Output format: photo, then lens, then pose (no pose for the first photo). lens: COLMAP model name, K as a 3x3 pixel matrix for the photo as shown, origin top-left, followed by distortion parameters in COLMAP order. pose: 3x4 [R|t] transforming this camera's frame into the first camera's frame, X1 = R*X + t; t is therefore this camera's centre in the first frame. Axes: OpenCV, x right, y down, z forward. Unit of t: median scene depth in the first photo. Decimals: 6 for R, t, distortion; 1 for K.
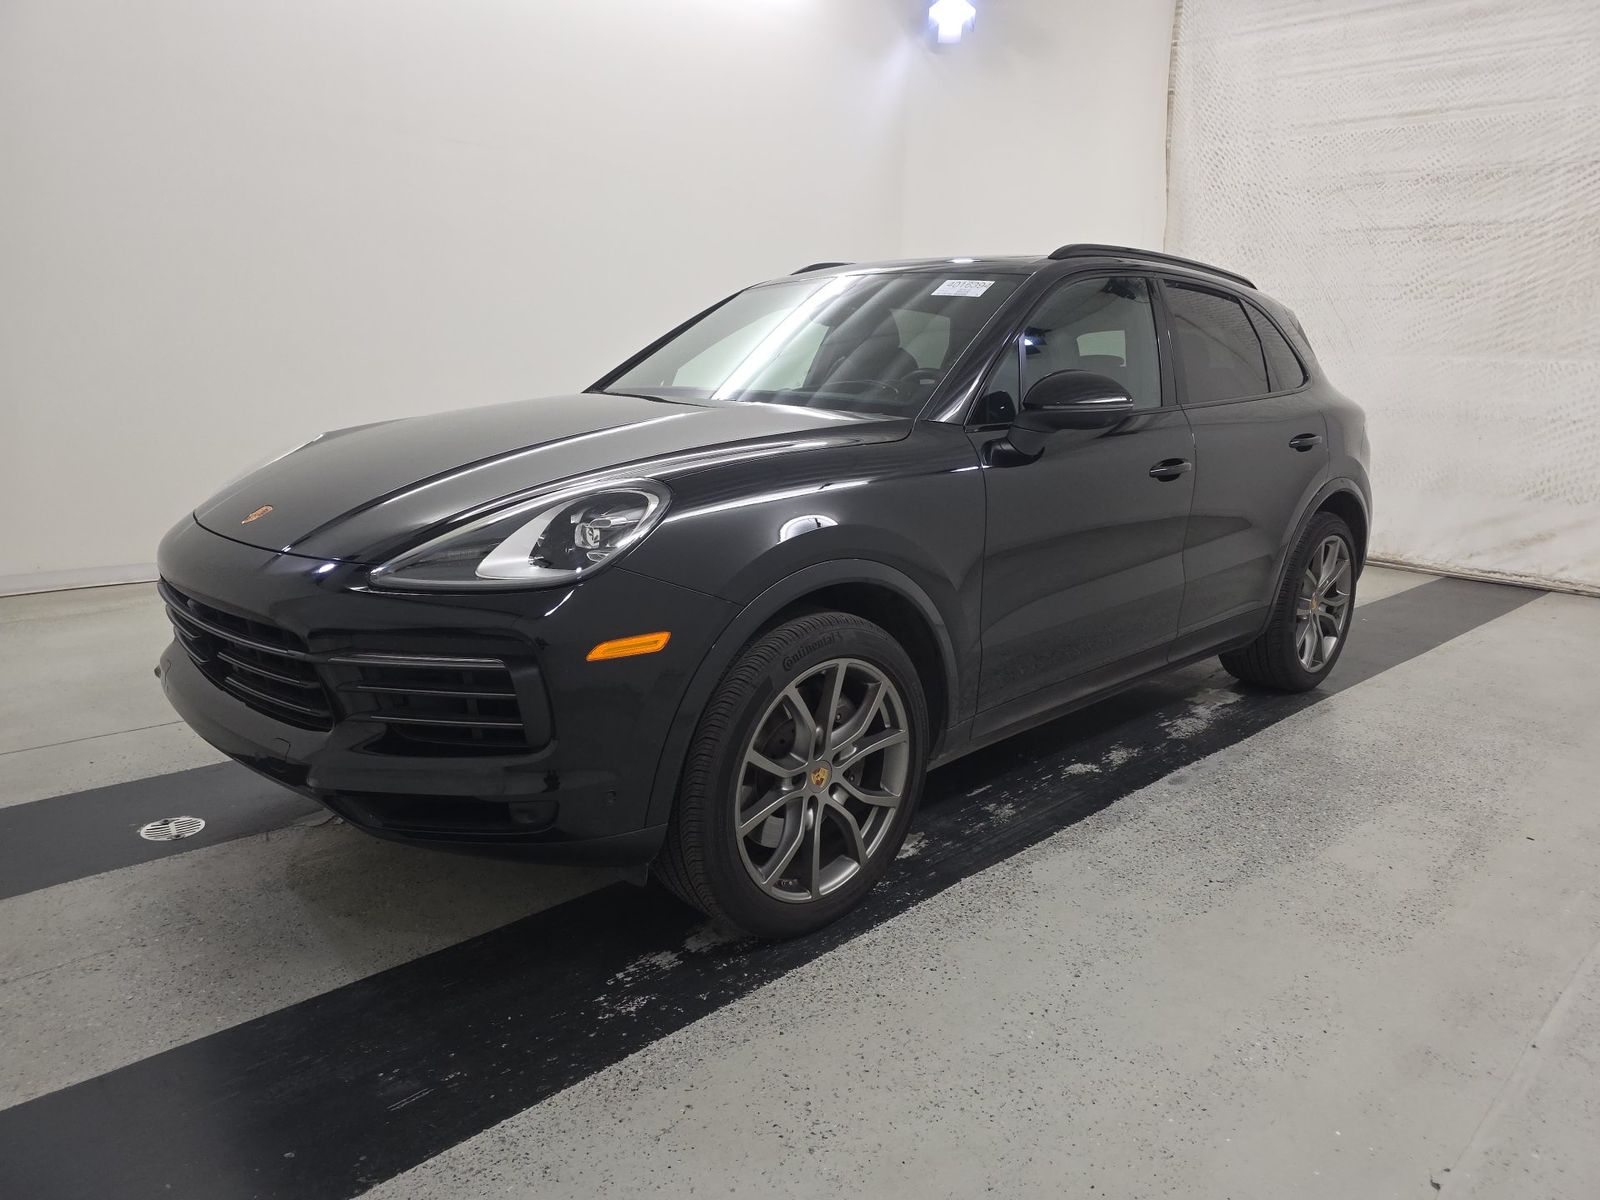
lens RADIAL K [[1061.5, 0, 831.1], [0, 1061.5, 594.2], [0, 0, 1]] dist [0.036264, -0.028565]
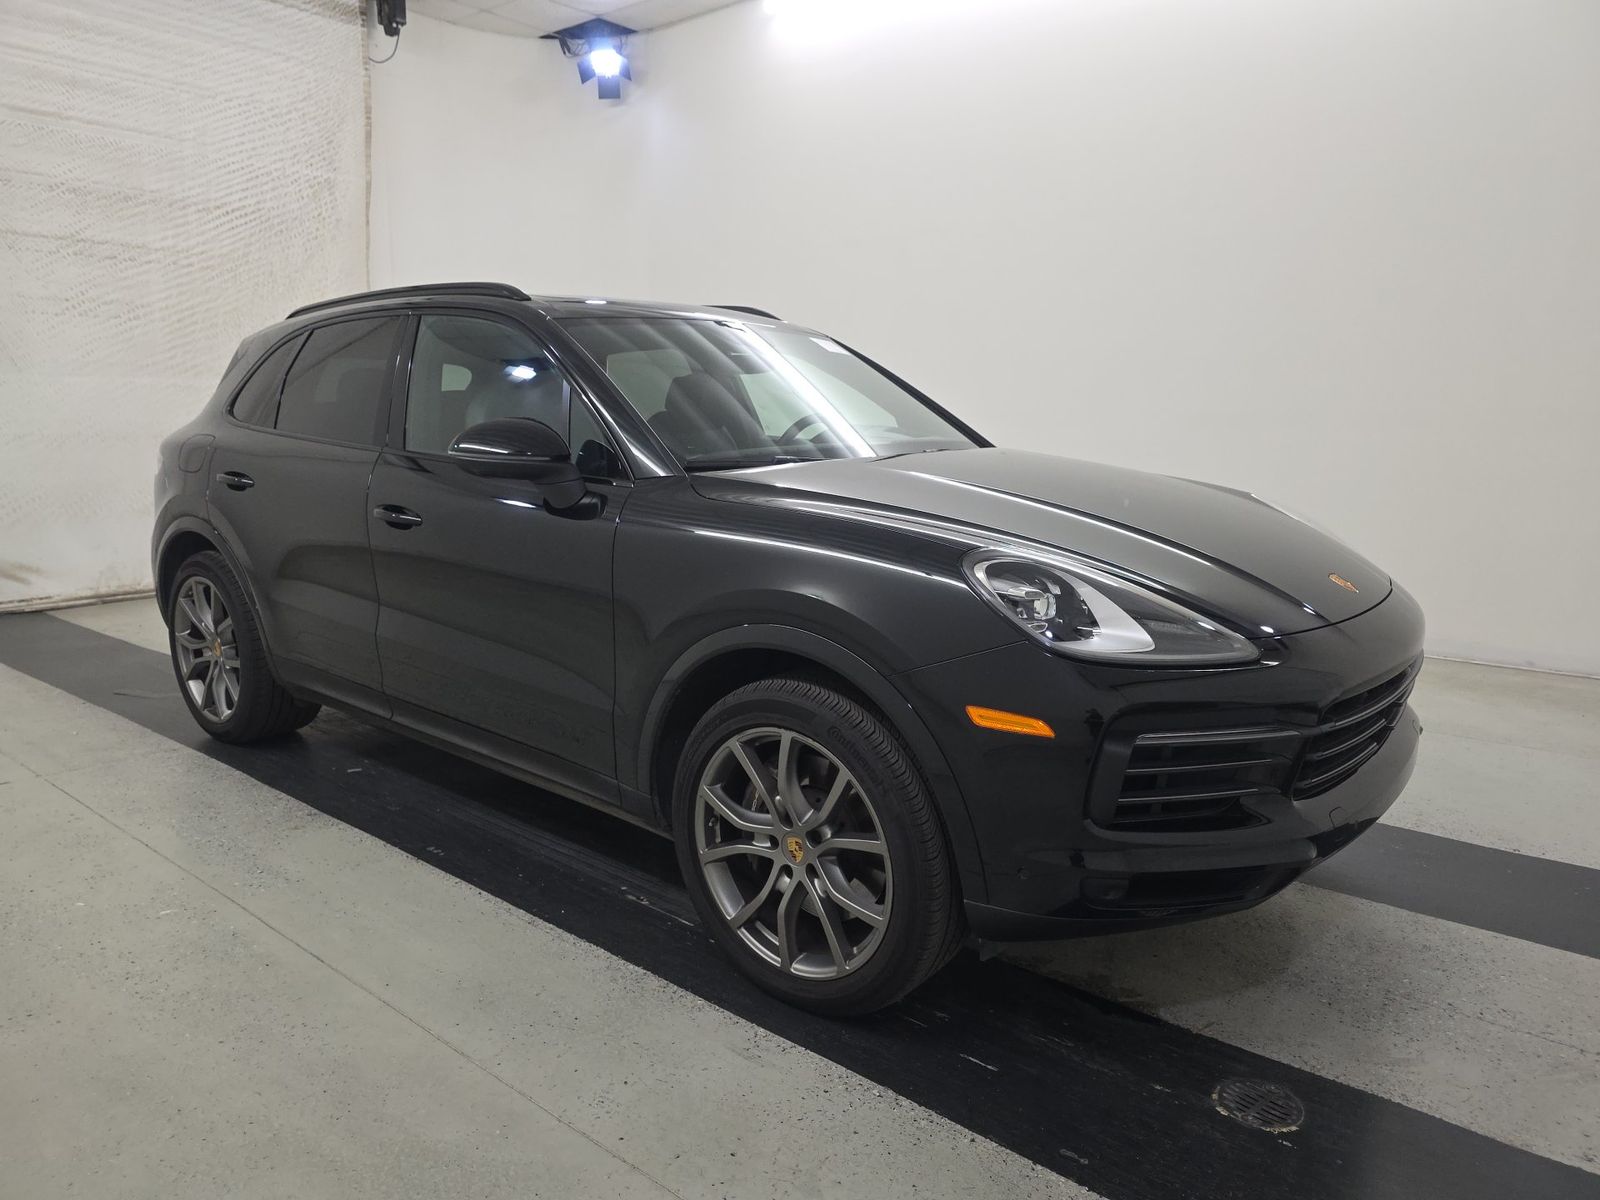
lens RADIAL K [[1030.5, 0, 800.0], [0, 1030.5, 600.0], [0, 0, 1]] dist [0.027355, -0.020807]
pose [[-0.067748, -0.217893, 0.973618, -0.467242], [0.201403, 0.952784, 0.227244, -0.126283], [-0.977163, 0.211485, -0.020665, 0.485824]]
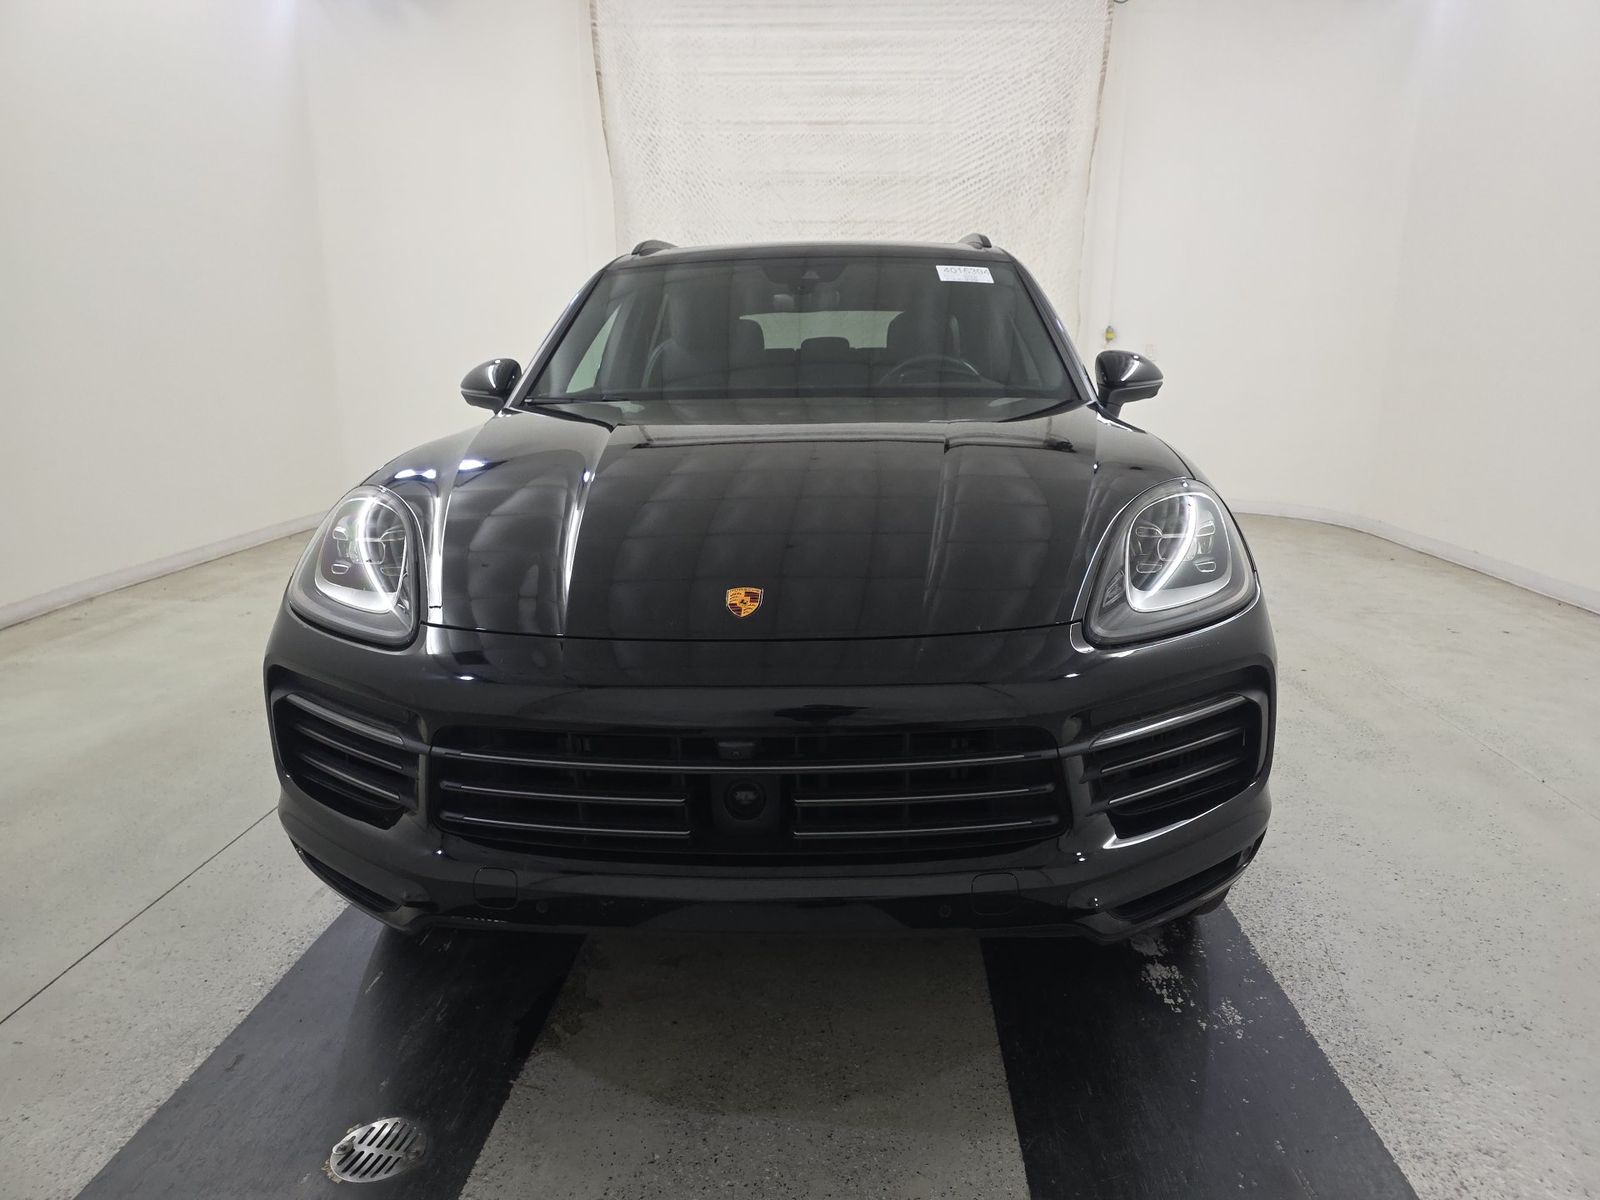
lens RADIAL K [[1061.5, 0, 831.1], [0, 1061.5, 594.2], [0, 0, 1]] dist [0.036264, -0.028565]
pose [[0.746188, -0.180250, 0.640869, -0.294988], [0.167610, 0.982505, 0.081185, -0.038867], [-0.644290, 0.046837, 0.763345, 0.136578]]
